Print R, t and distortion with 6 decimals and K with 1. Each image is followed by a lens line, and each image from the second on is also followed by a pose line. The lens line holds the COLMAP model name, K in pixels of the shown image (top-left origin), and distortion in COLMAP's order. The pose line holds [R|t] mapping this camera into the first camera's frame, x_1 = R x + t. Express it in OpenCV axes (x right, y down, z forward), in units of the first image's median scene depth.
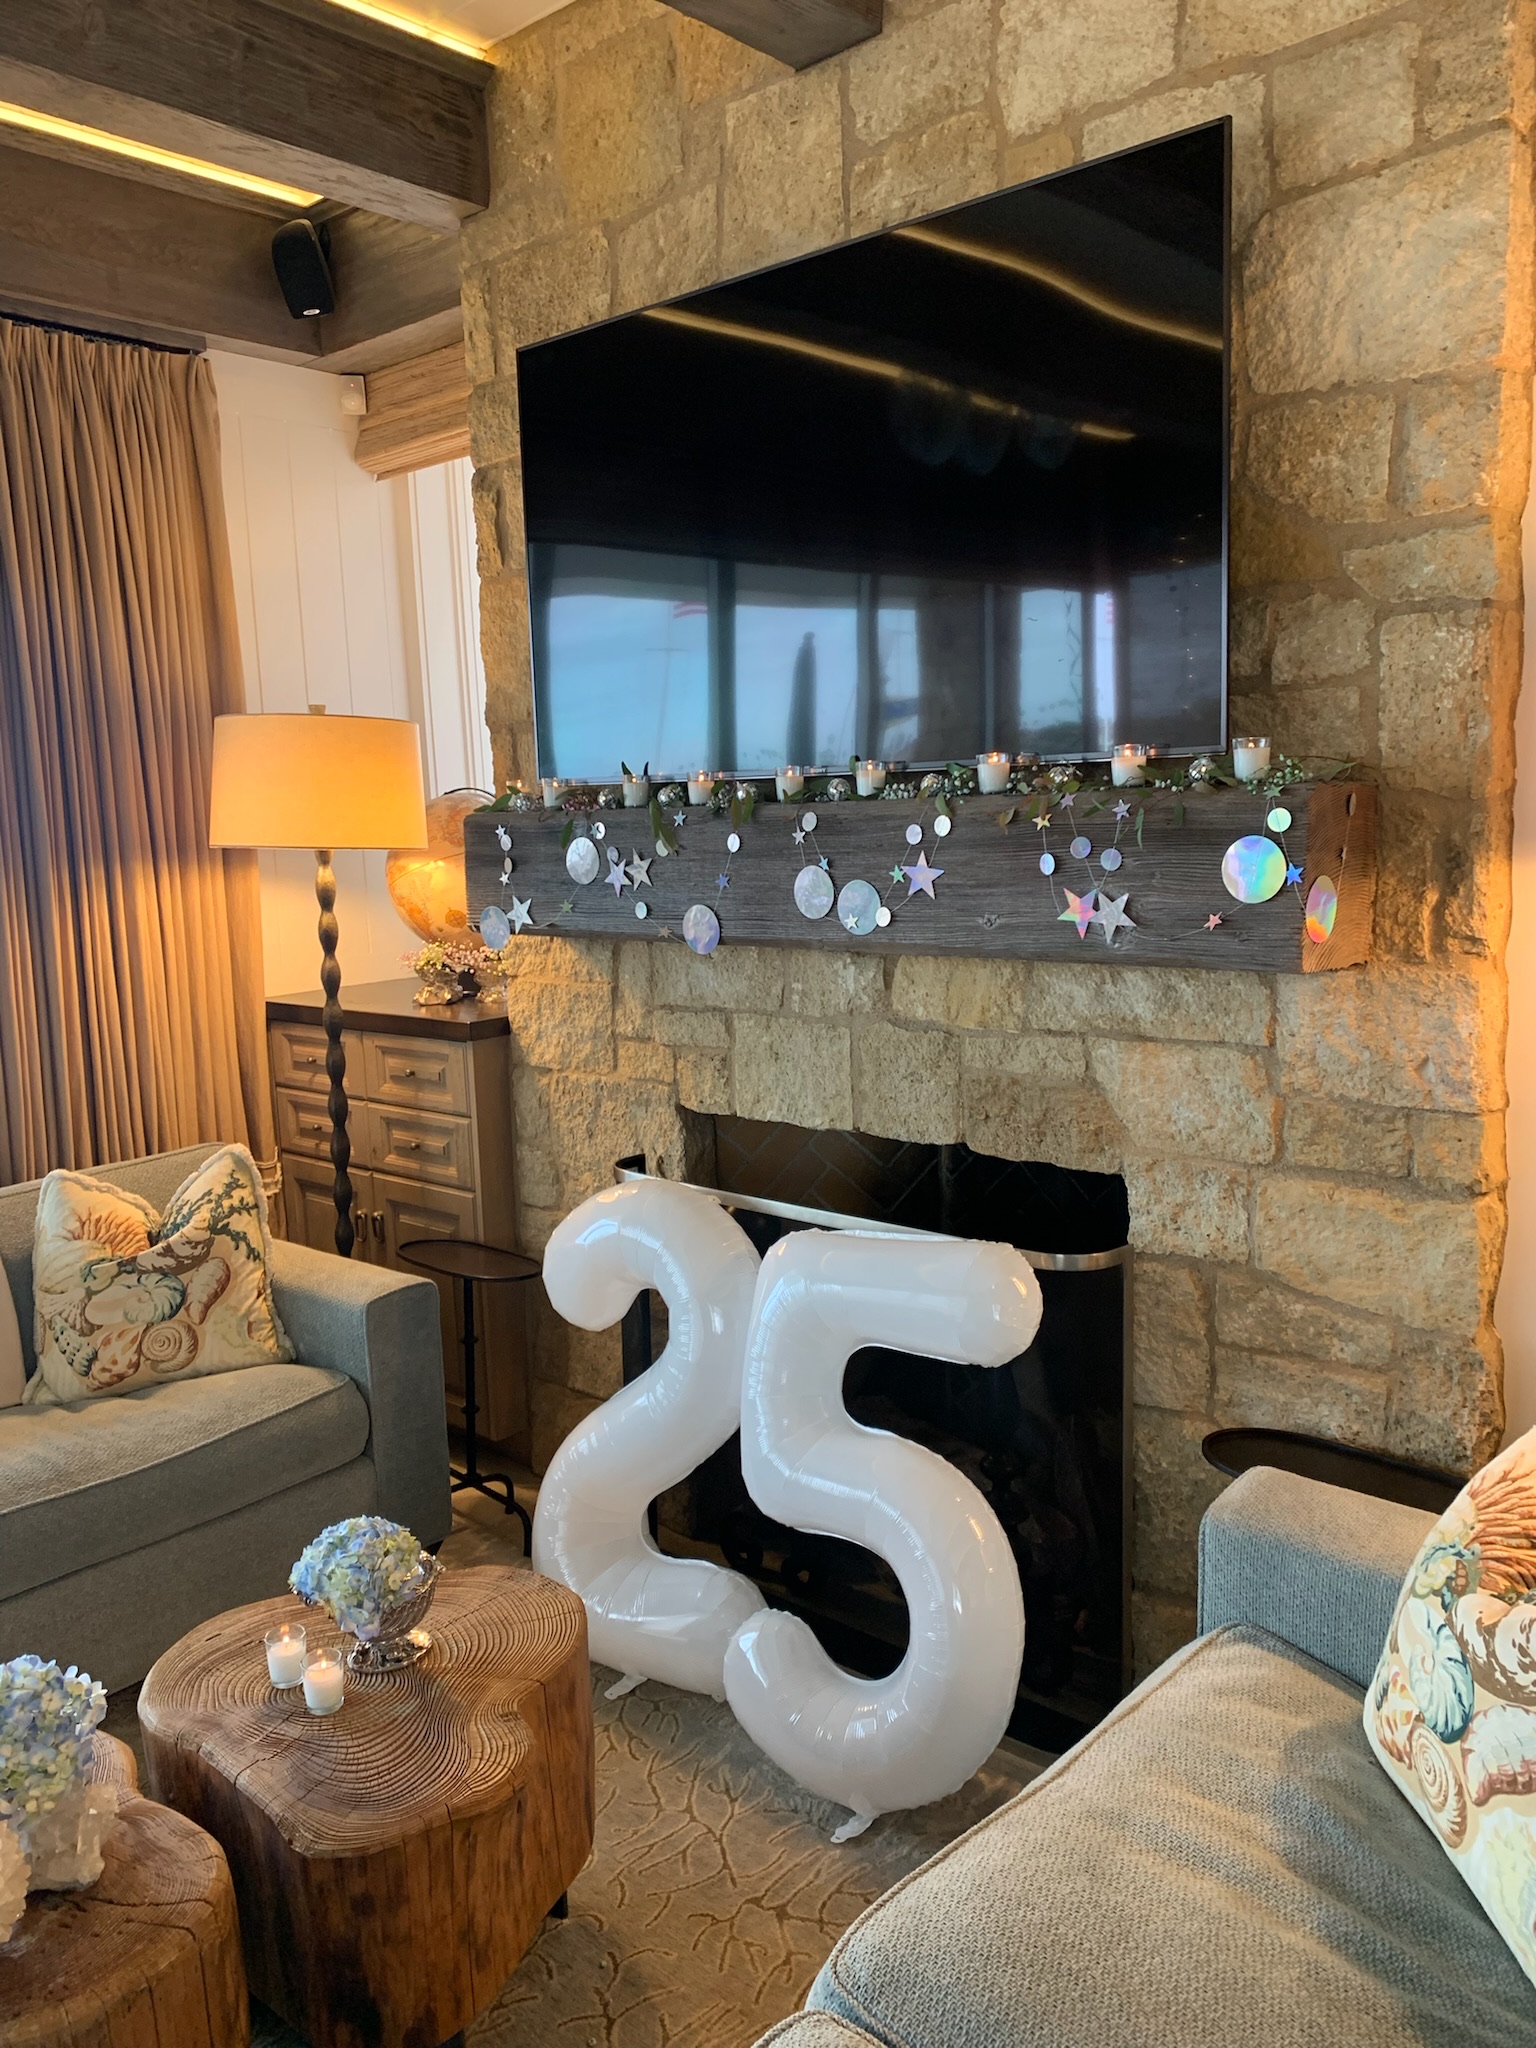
lens RADIAL K [[1551.1, 0, 760.0], [0, 1551.1, 1034.4], [0, 0, 1]] dist [-0.001504, -0.009593]
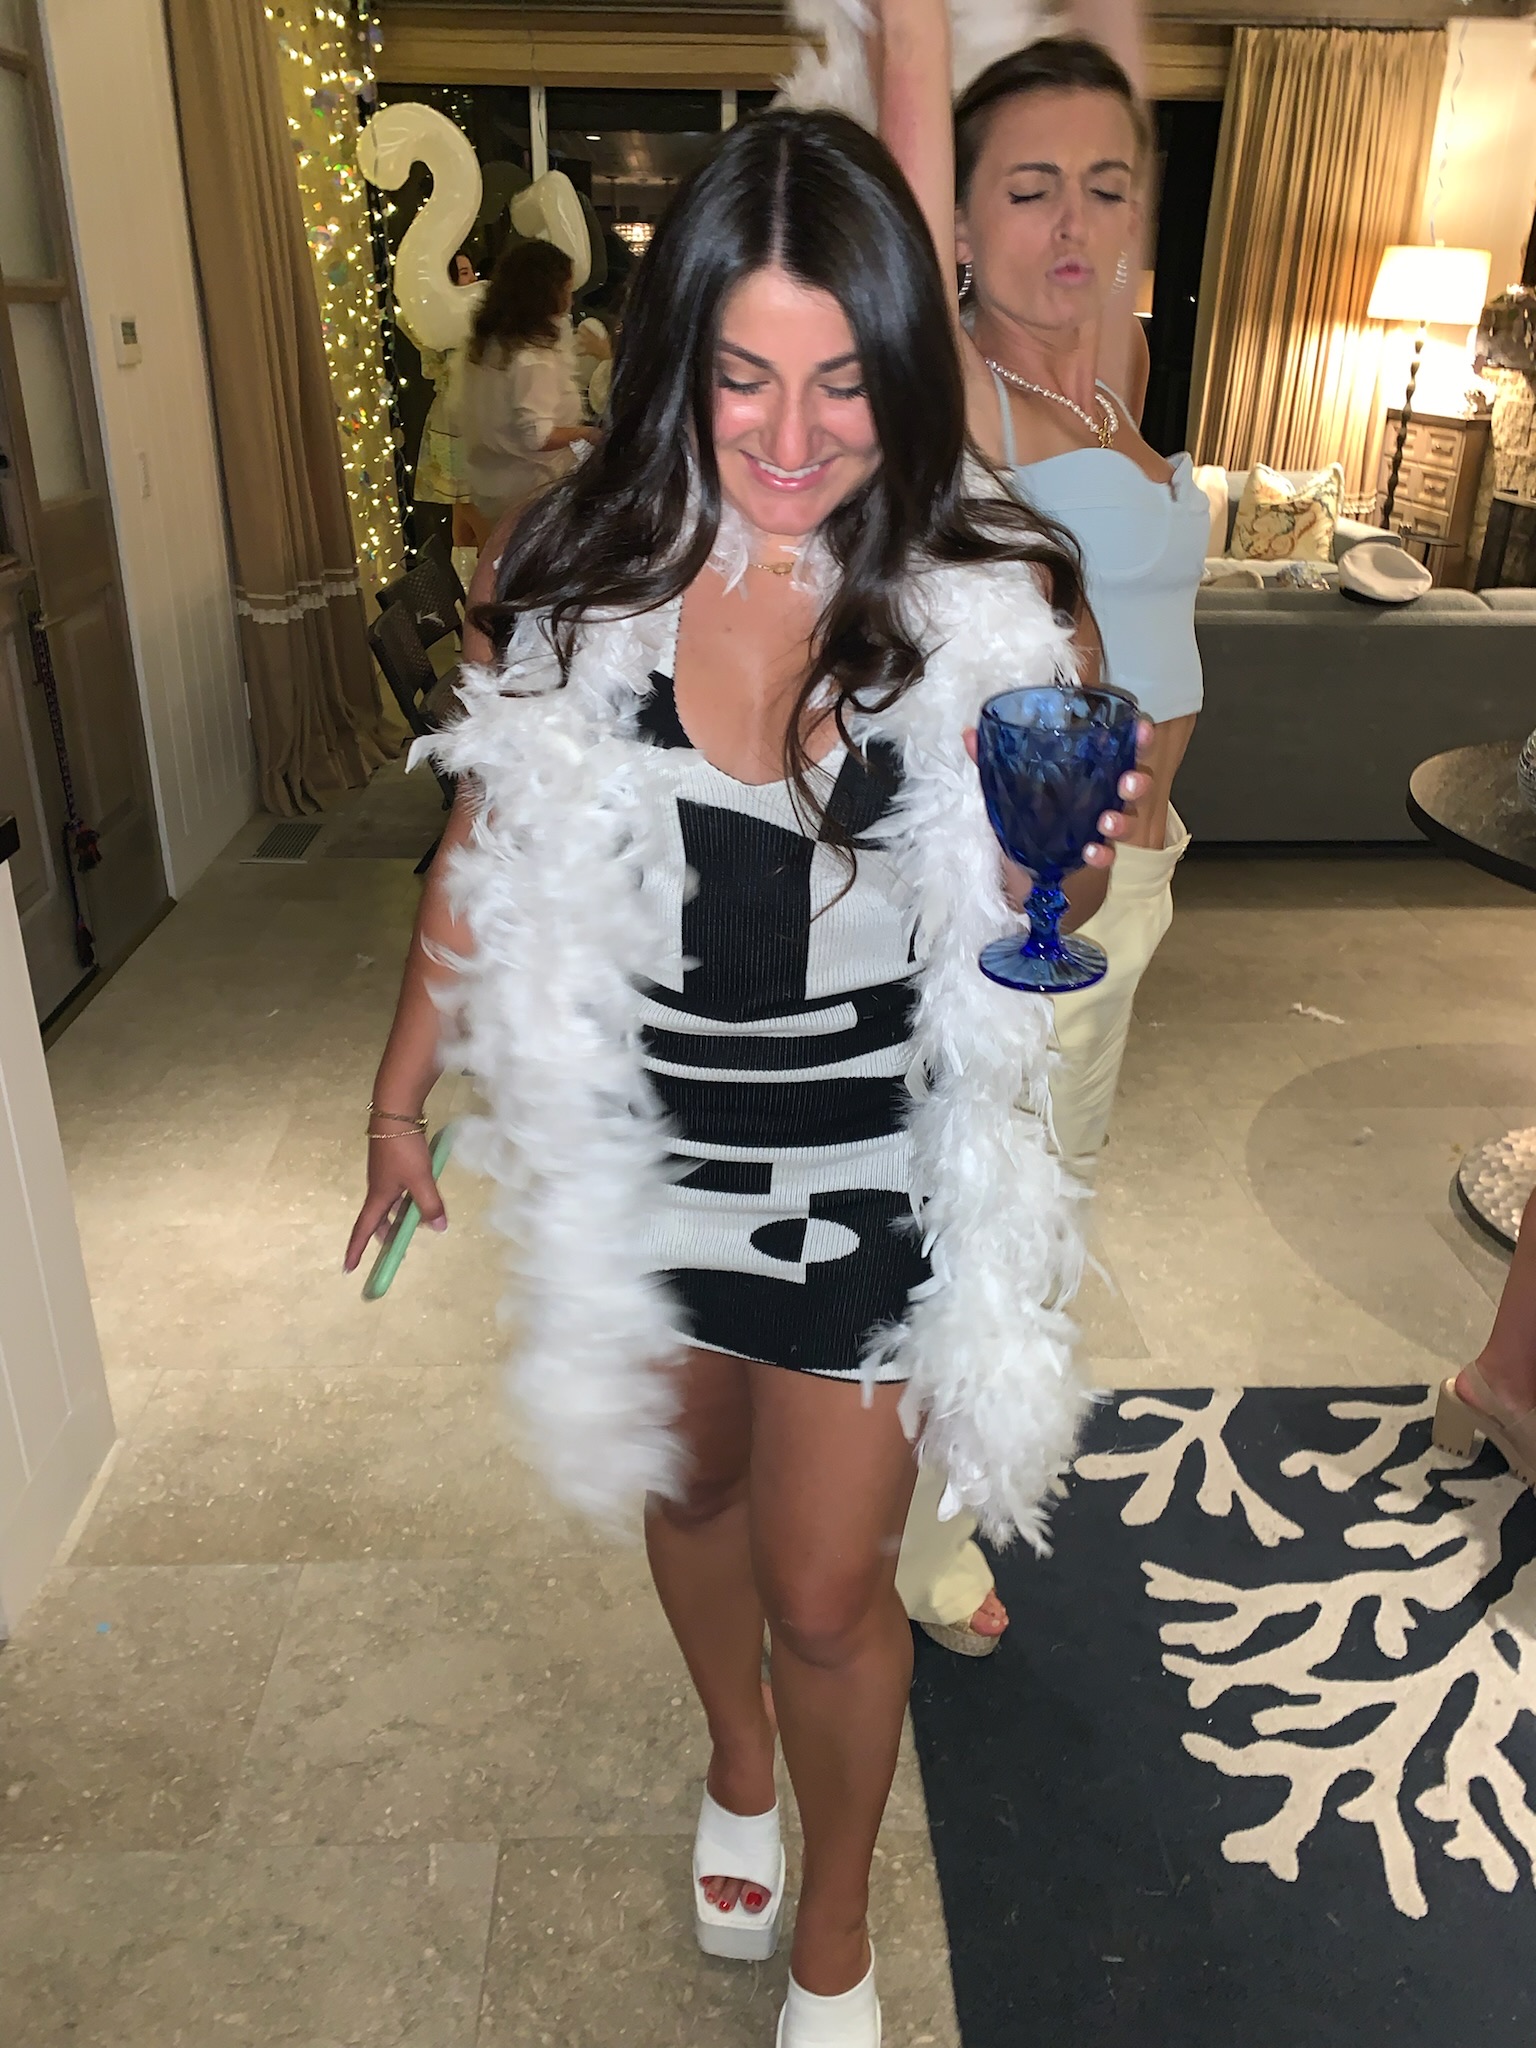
lens RADIAL K [[1551.1, 0, 756.8], [0, 1551.1, 1017.4], [0, 0, 1]] dist [-0.001504, -0.009593]
pose [[0.695550, 0.337214, -0.634426, 0.688345], [-0.131007, 0.927737, 0.349487, 0.126895], [0.706432, -0.159972, 0.689465, -1.121982]]
